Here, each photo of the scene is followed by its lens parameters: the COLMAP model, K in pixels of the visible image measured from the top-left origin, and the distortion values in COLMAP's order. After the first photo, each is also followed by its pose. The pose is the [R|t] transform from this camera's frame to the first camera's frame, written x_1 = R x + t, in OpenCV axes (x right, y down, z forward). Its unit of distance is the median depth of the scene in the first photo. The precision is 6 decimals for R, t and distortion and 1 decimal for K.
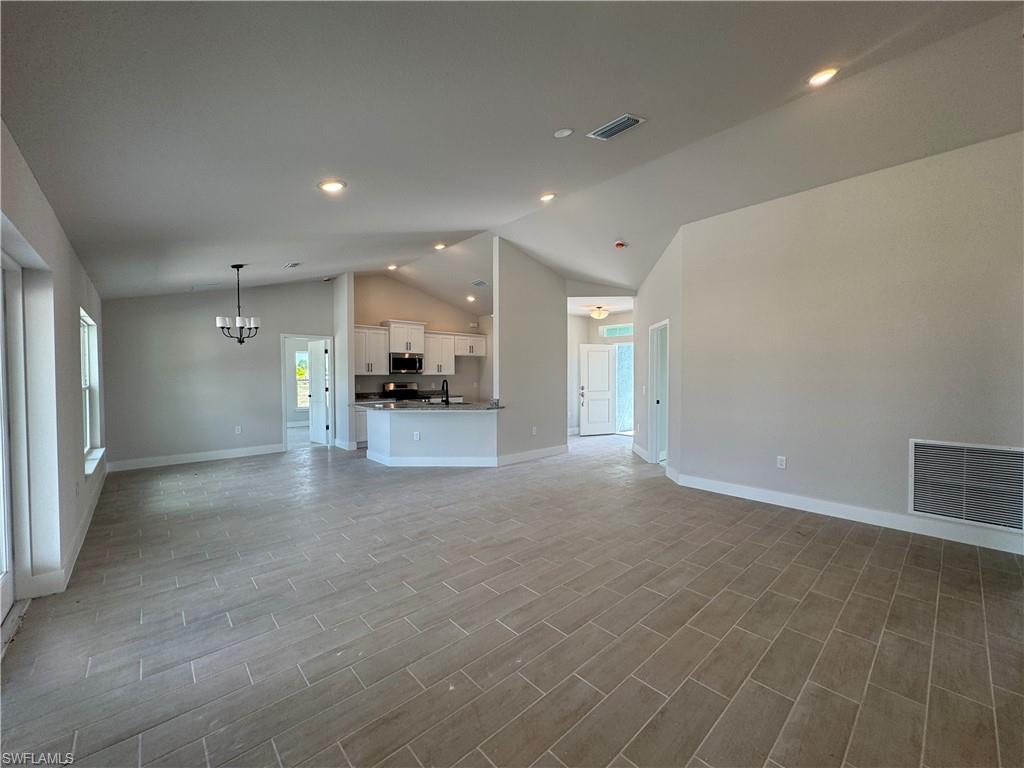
lens RADIAL K [[408.1, 0, 512.0], [0, 408.1, 384.0], [0, 0, 1]] dist [0.001742, -0.000104]
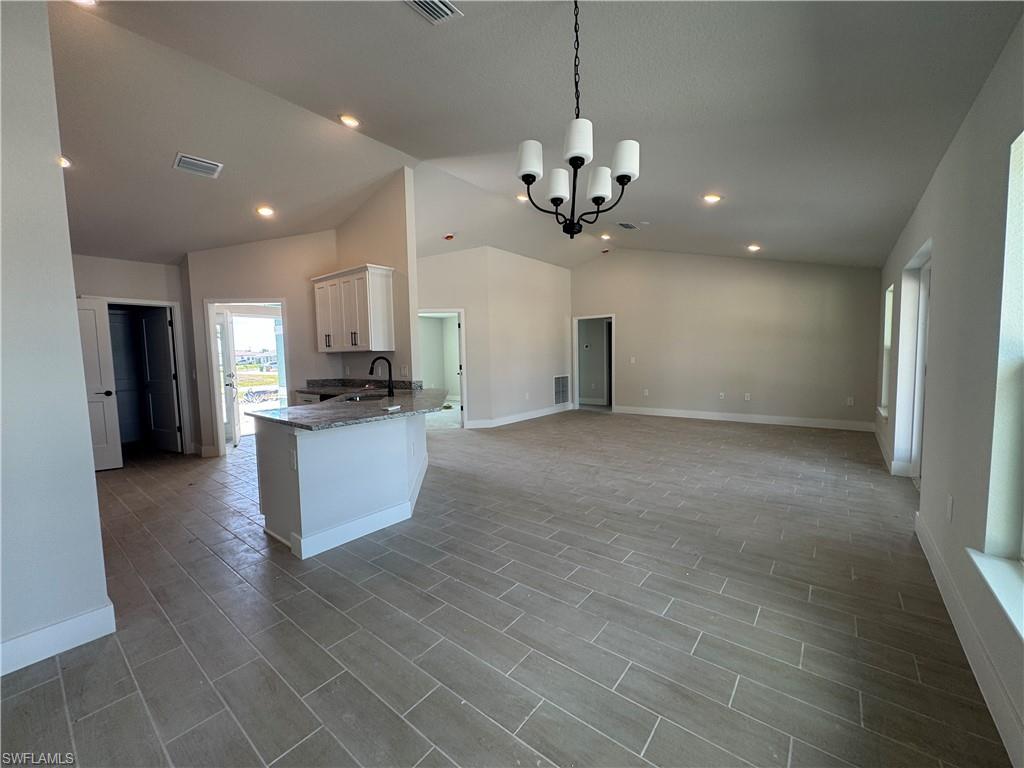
lens RADIAL K [[407.8, 0, 515.1], [0, 407.8, 385.3], [0, 0, 1]] dist [-0.003396, 0.000145]
pose [[-0.162812, -0.065303, 0.984494, -1.202075], [0.045867, 0.996228, 0.073667, -0.005782], [-0.985590, 0.057149, -0.159203, 1.348846]]
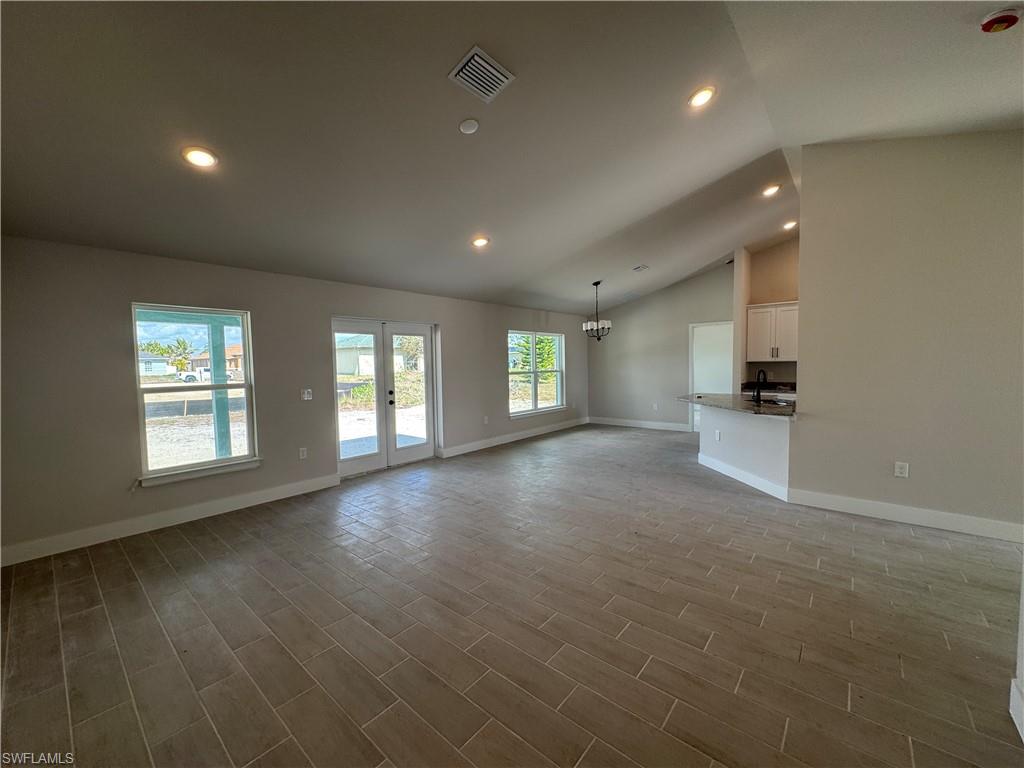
lens RADIAL K [[407.8, 0, 515.1], [0, 407.8, 385.3], [0, 0, 1]] dist [-0.003396, 0.000145]
pose [[0.133560, 0.057245, -0.989386, 0.781942], [-0.006629, 0.998360, 0.056869, -0.032457], [0.991019, -0.001036, 0.133721, 0.669398]]
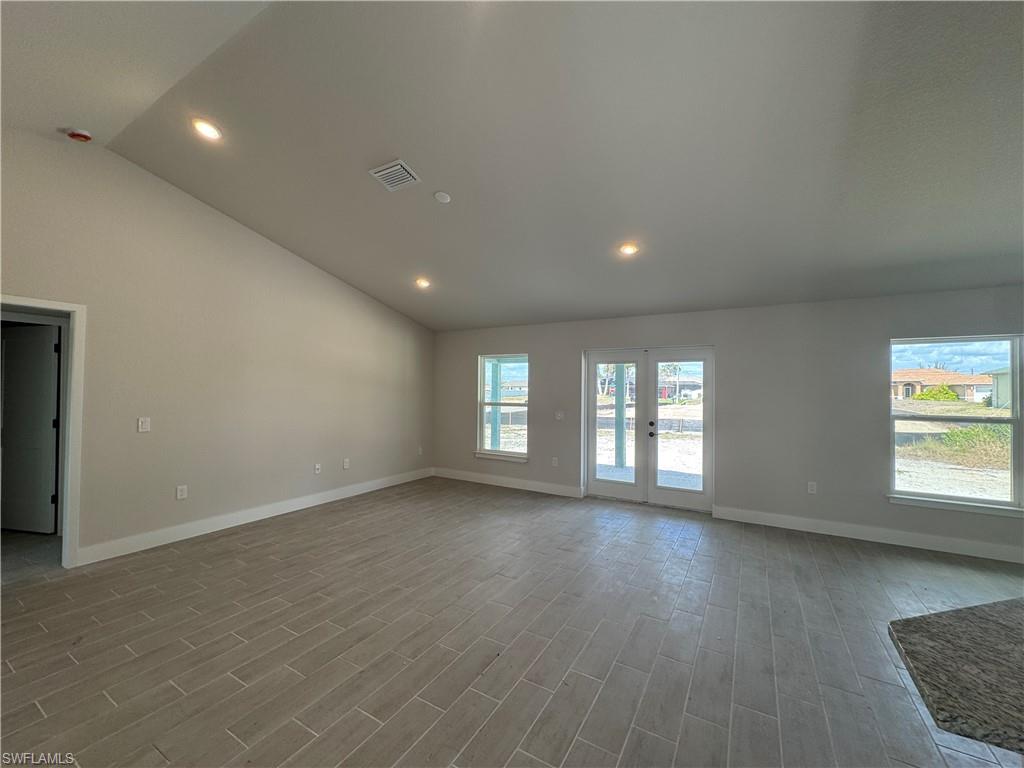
lens RADIAL K [[411.3, 0, 515.7], [0, 411.3, 385.9], [0, 0, 1]] dist [0.001575, 0.000464]
pose [[-0.953631, -0.010019, -0.300811, 0.188951], [-0.015284, 0.999768, 0.015153, -0.058773], [0.300590, 0.019048, -0.953563, 1.514924]]
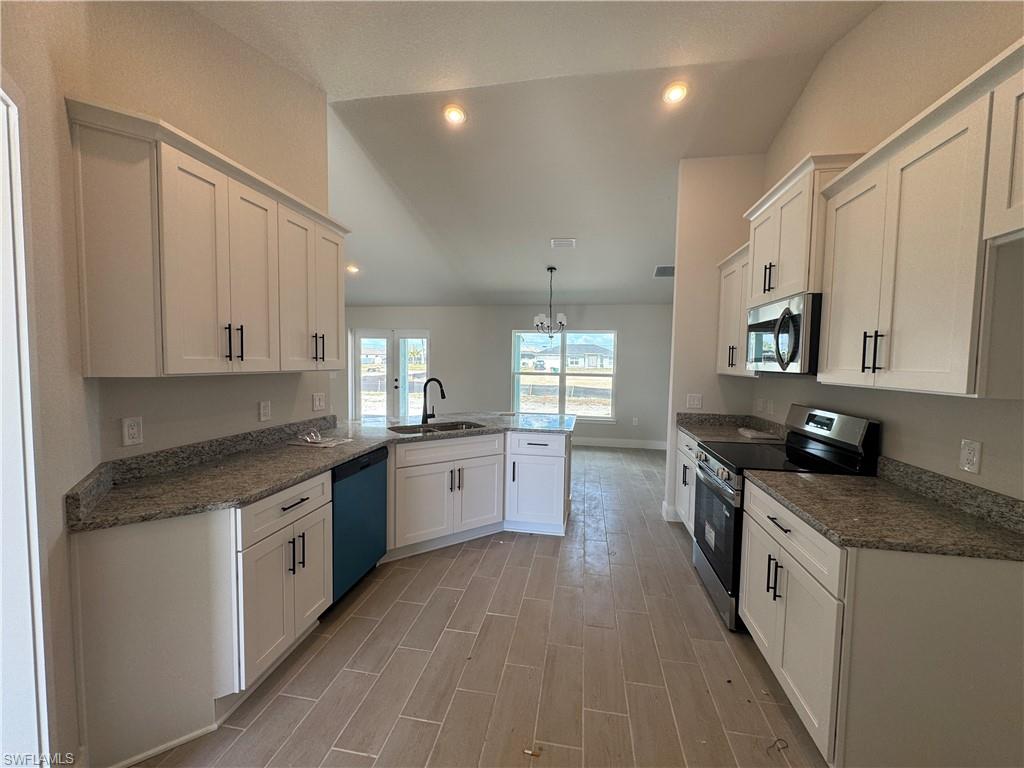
lens RADIAL K [[408.1, 0, 512.0], [0, 408.1, 384.0], [0, 0, 1]] dist [0.001742, -0.000104]
pose [[-0.795450, 0.026585, -0.605436, 0.118729], [-0.027238, 0.996459, 0.079541, -0.074509], [0.605407, 0.079762, -0.791909, 2.232186]]
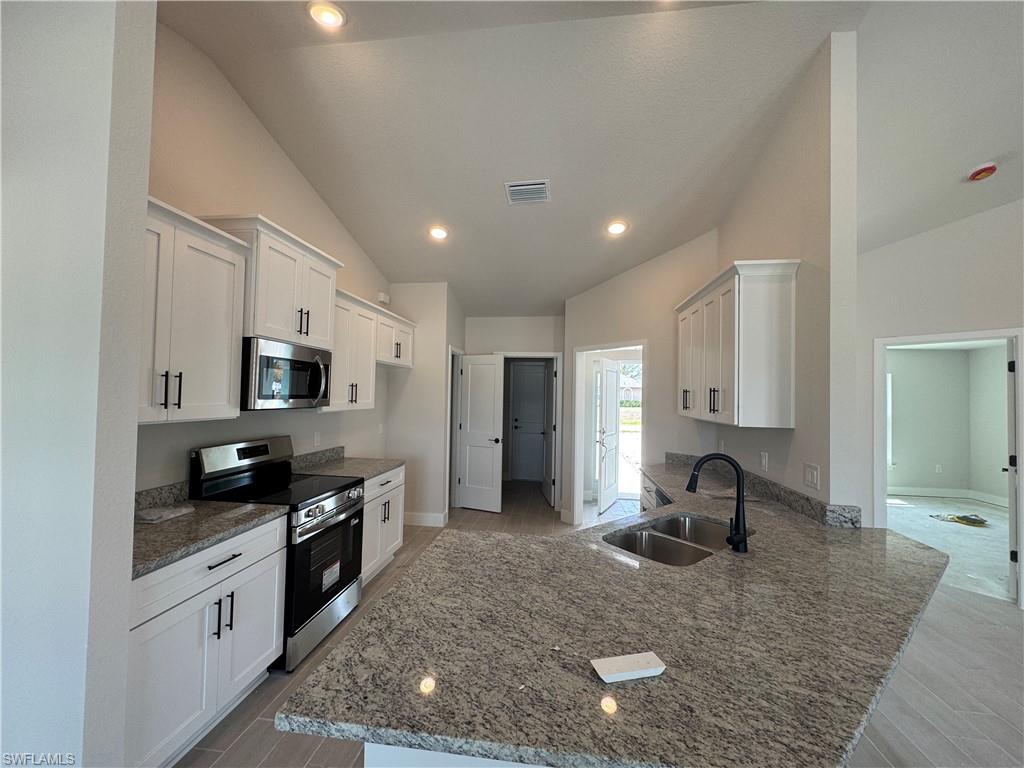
lens RADIAL K [[407.8, 0, 515.1], [0, 407.8, 385.3], [0, 0, 1]] dist [-0.003396, 0.000145]
pose [[0.762025, 0.034547, 0.646625, -0.654495], [-0.007640, 0.998986, -0.044368, -0.064478], [-0.647502, 0.028869, 0.761517, 1.317481]]
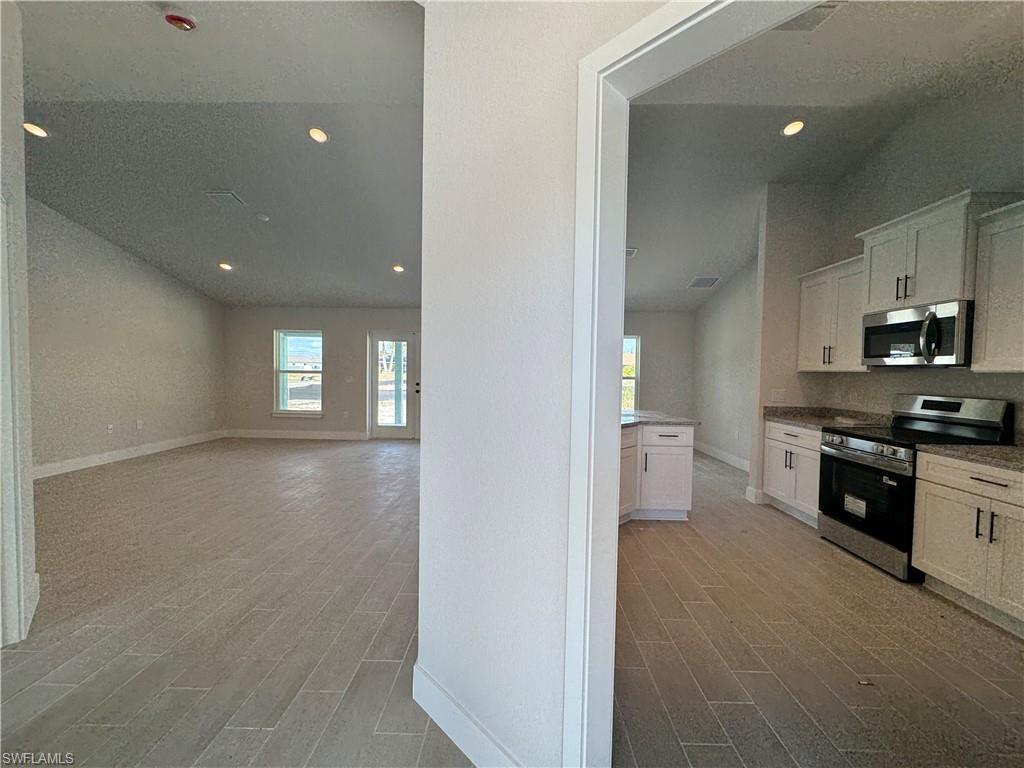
lens RADIAL K [[408.1, 0, 512.0], [0, 408.1, 384.0], [0, 0, 1]] dist [0.001742, -0.000104]
pose [[-0.684316, 0.014496, -0.729041, 0.446959], [-0.032942, 0.998167, 0.050768, -0.037088], [0.728441, 0.058758, -0.682584, 1.984282]]
